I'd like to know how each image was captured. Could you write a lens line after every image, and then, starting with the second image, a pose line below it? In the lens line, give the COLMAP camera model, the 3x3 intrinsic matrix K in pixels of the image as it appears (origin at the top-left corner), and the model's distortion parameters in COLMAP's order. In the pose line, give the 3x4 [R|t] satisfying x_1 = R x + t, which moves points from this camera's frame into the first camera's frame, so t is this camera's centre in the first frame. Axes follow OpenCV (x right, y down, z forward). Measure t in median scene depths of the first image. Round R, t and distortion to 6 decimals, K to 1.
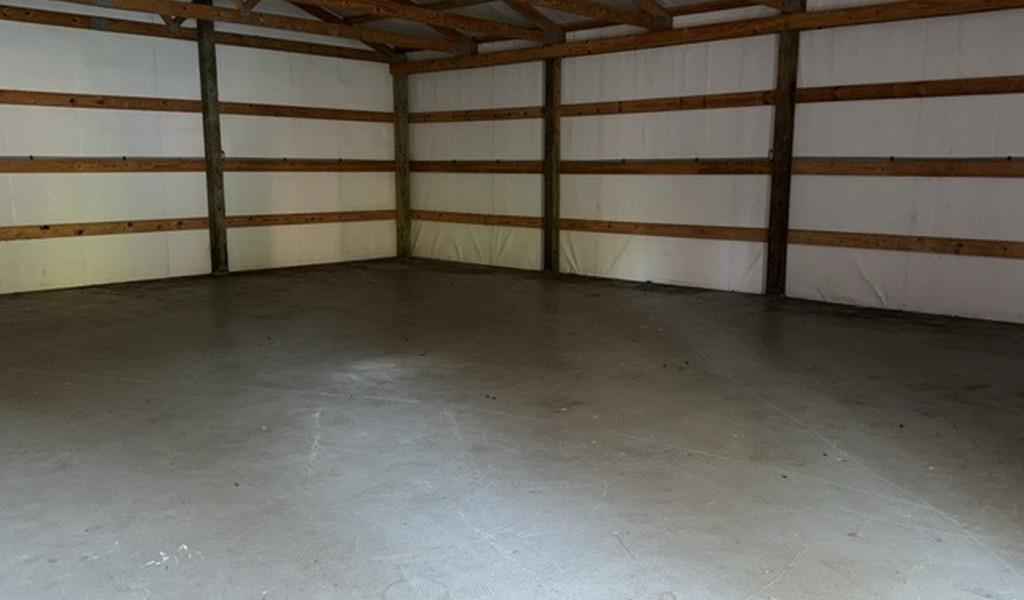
lens RADIAL K [[825.9, 0, 511.0], [0, 825.9, 316.7], [0, 0, 1]] dist [0.104852, -0.182526]
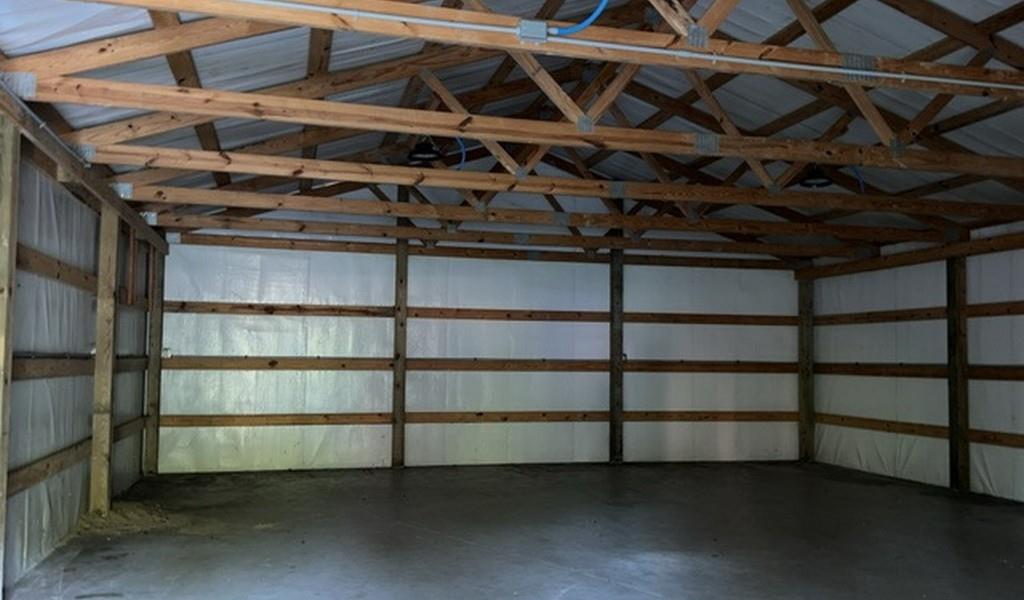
lens RADIAL K [[825.9, 0, 511.0], [0, 825.9, 316.7], [0, 0, 1]] dist [0.104852, -0.182526]
pose [[0.836926, -0.020965, -0.546914, 0.138065], [-0.107505, 0.973503, -0.201829, -0.002809], [0.536654, 0.227712, 0.812496, -0.012368]]
